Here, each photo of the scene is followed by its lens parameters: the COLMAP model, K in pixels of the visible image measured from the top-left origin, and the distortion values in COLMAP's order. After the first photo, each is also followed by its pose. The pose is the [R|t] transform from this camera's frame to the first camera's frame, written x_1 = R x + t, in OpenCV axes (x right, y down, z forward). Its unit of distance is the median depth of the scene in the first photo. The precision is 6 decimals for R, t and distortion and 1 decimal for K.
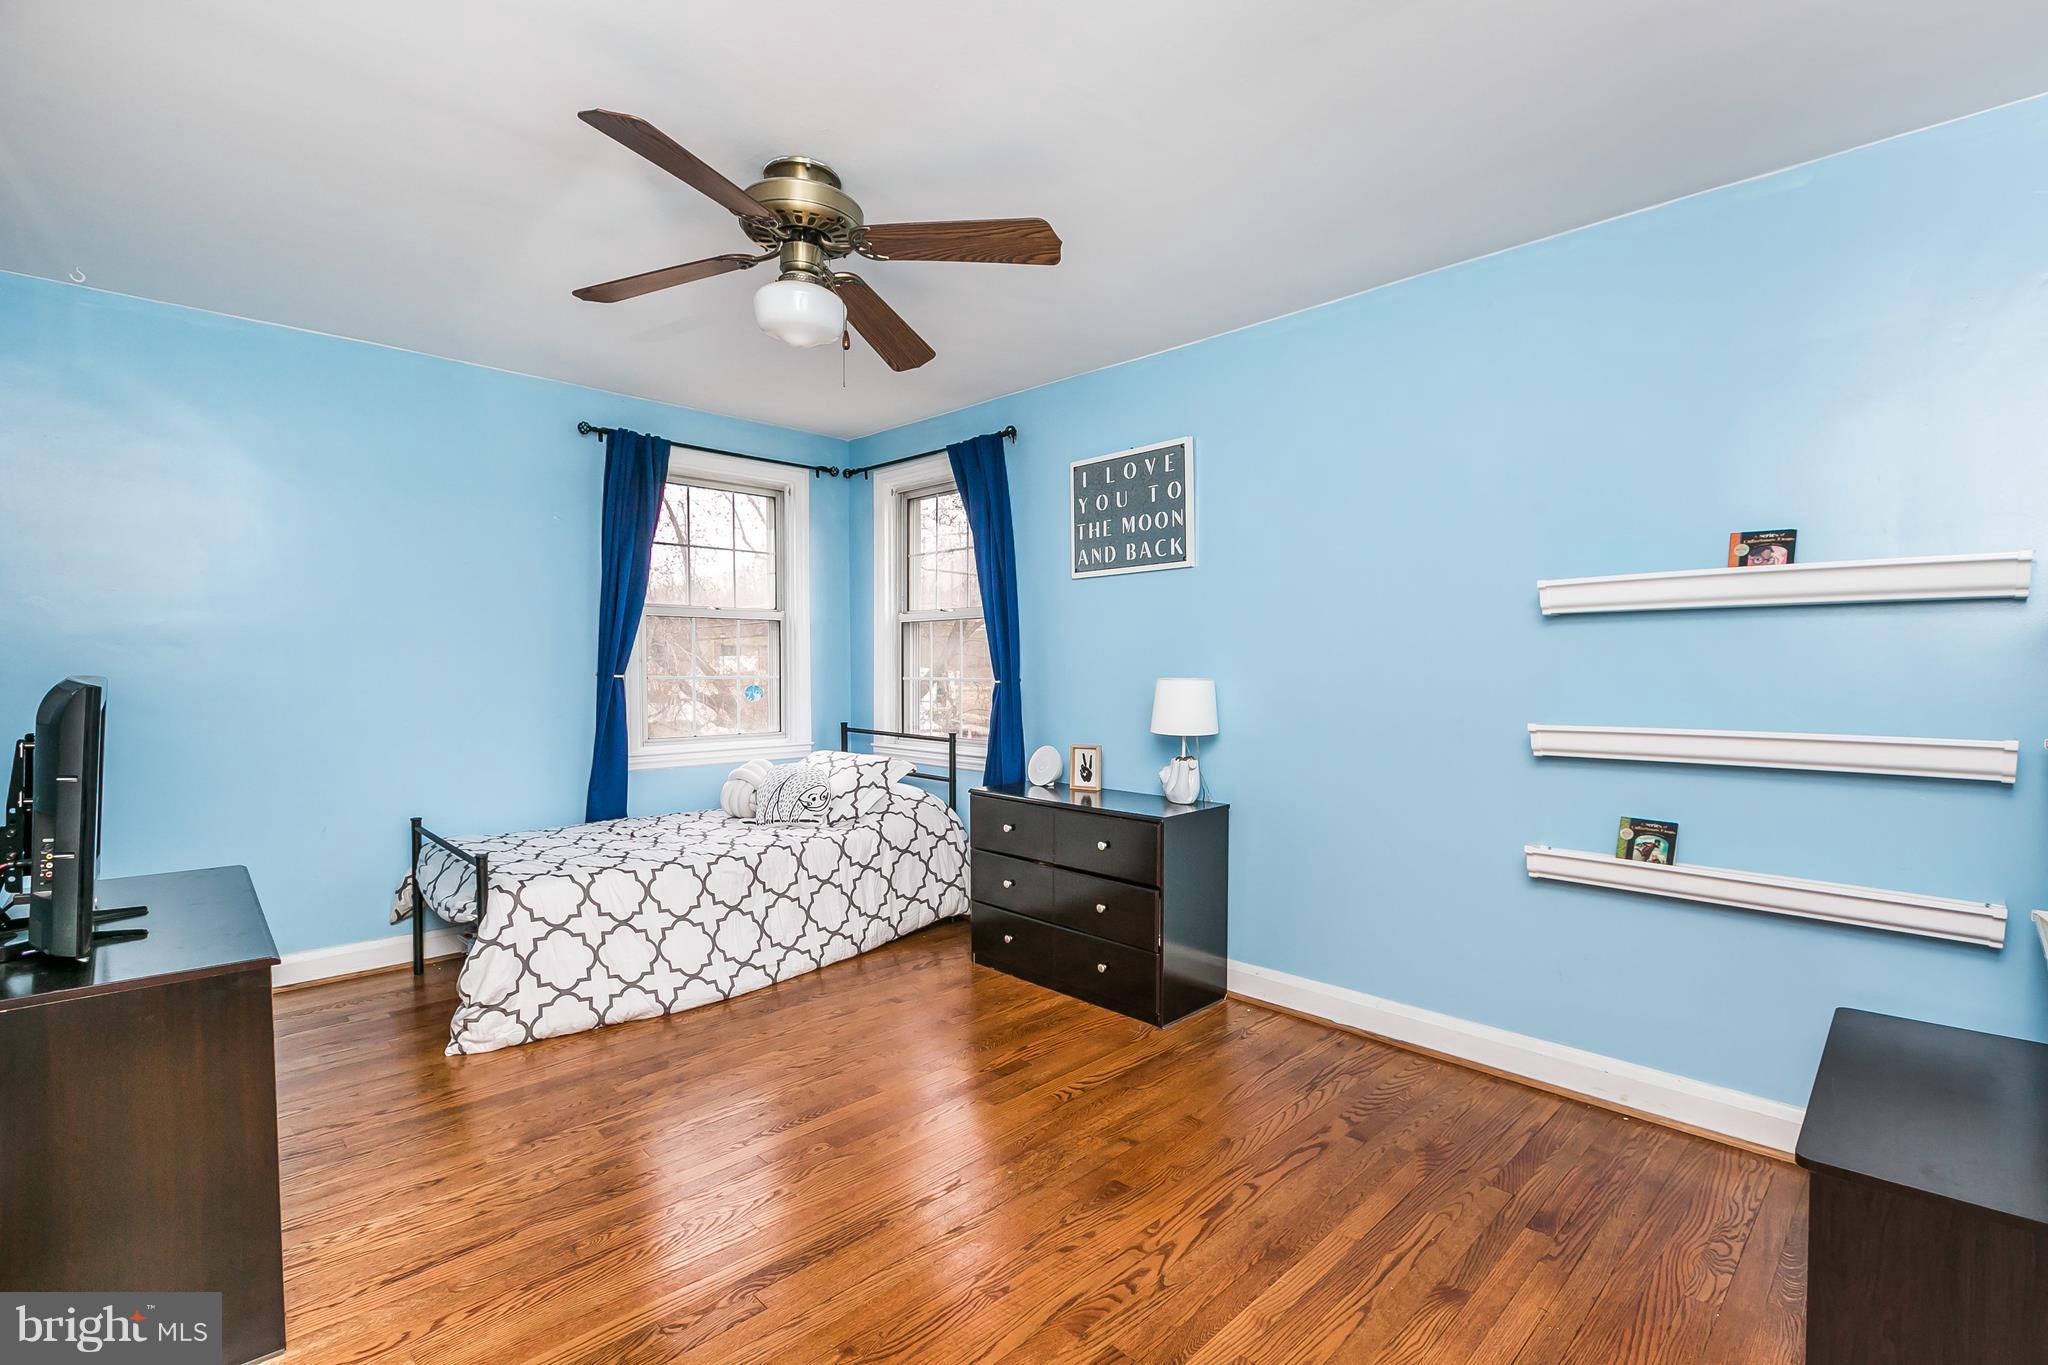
lens RADIAL K [[932.0, 0, 1028.2], [0, 932.0, 699.7], [0, 0, 1]] dist [-0.003103, -0.000768]
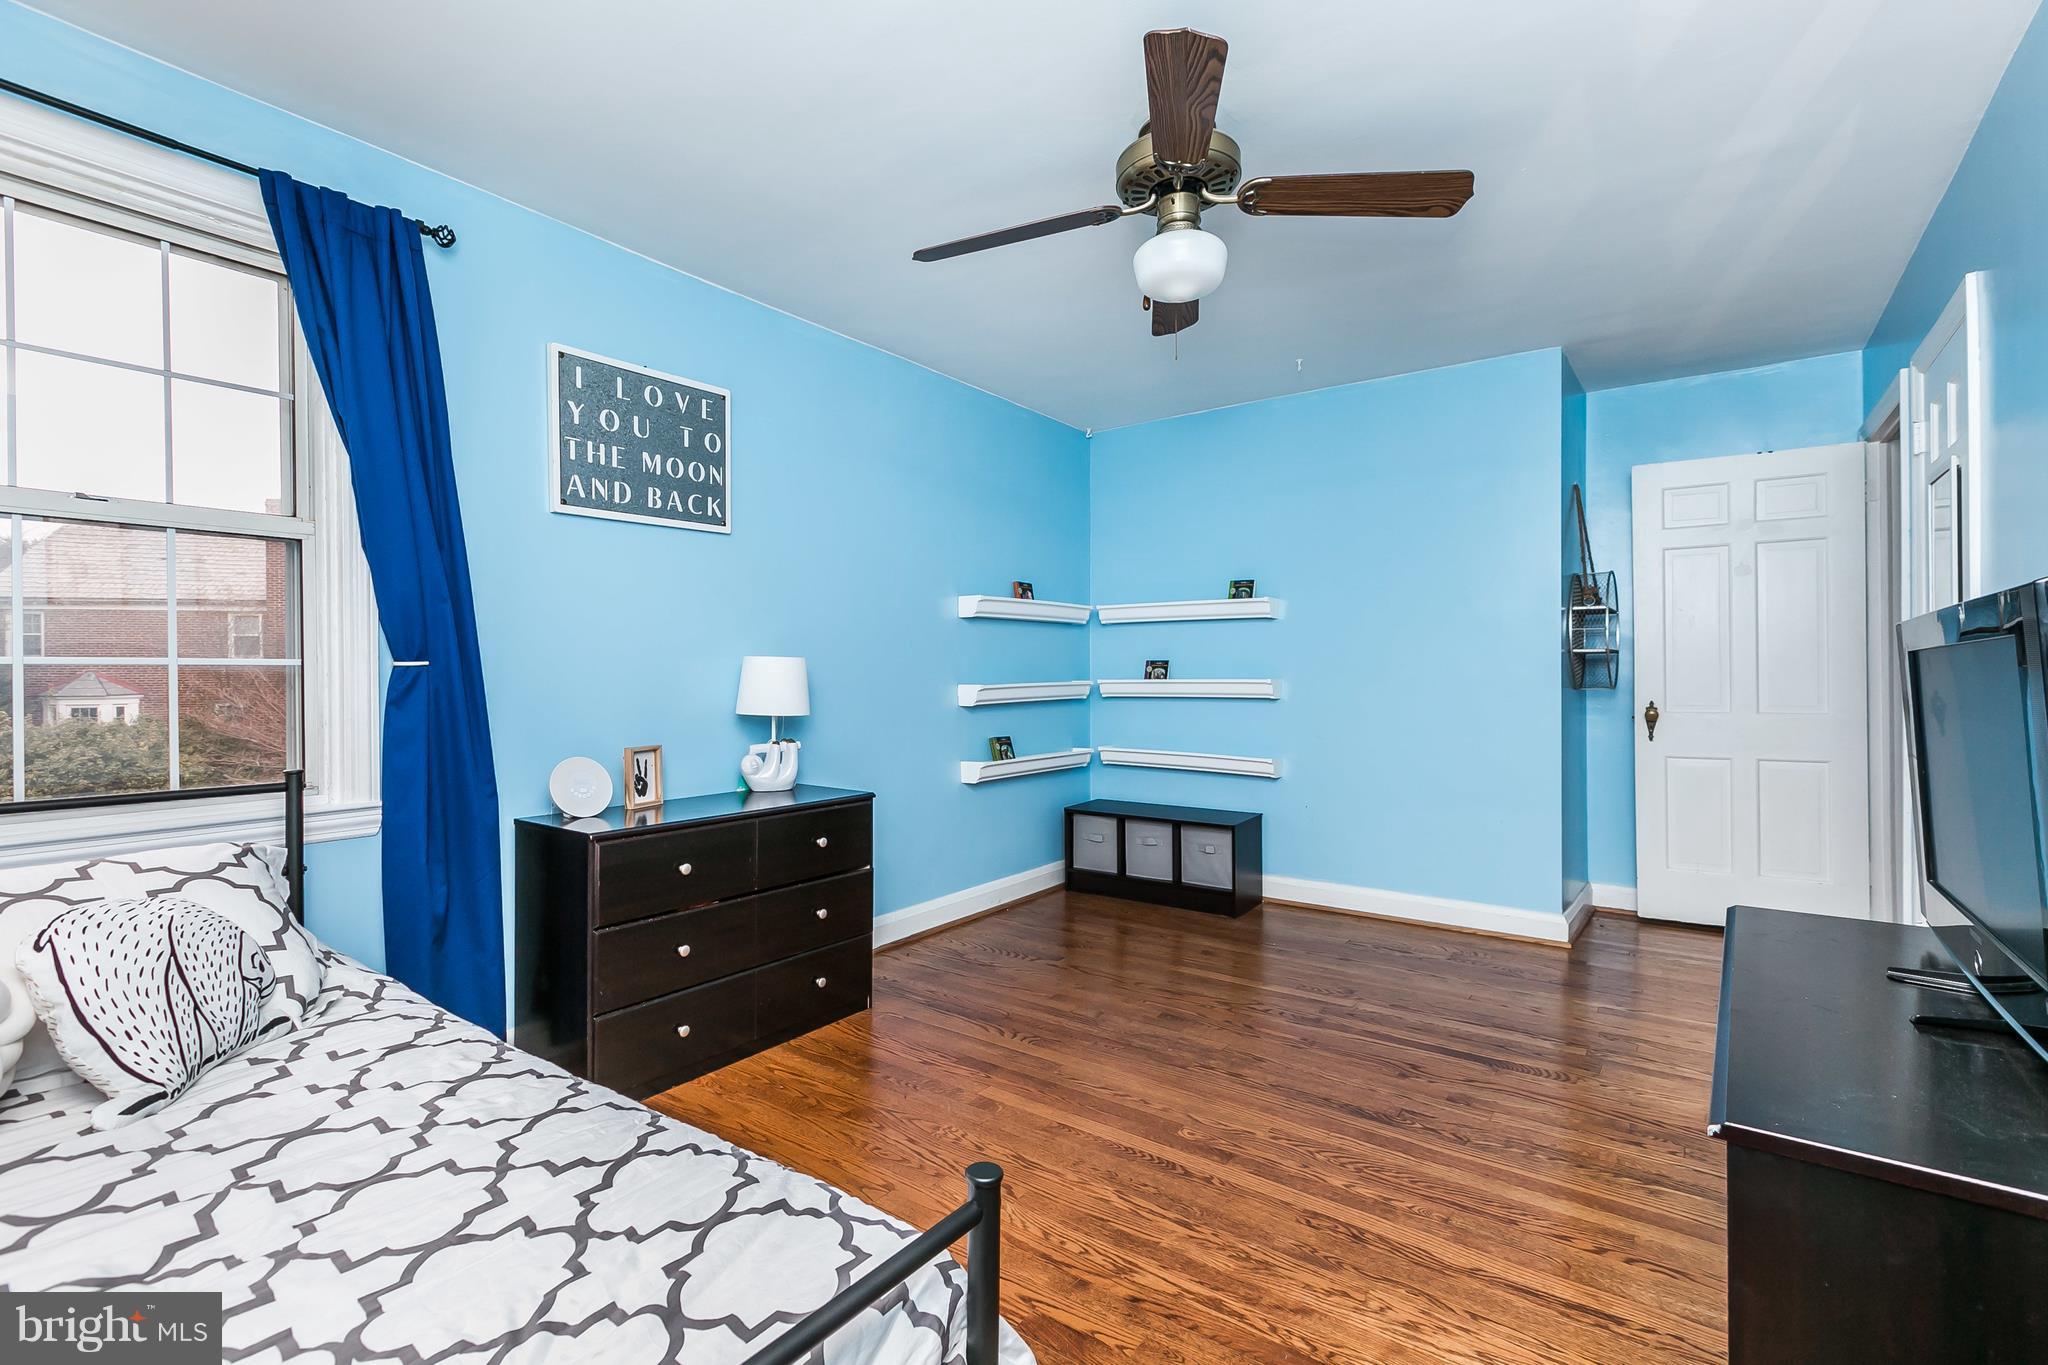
lens RADIAL K [[932.0, 0, 1026.7], [0, 932.0, 664.6], [0, 0, 1]] dist [-0.003103, -0.000768]
pose [[-0.166825, 0.005145, 0.985973, -0.744356], [0.039467, 0.999220, 0.001464, -0.005837], [-0.985196, 0.039158, -0.166898, 0.850085]]
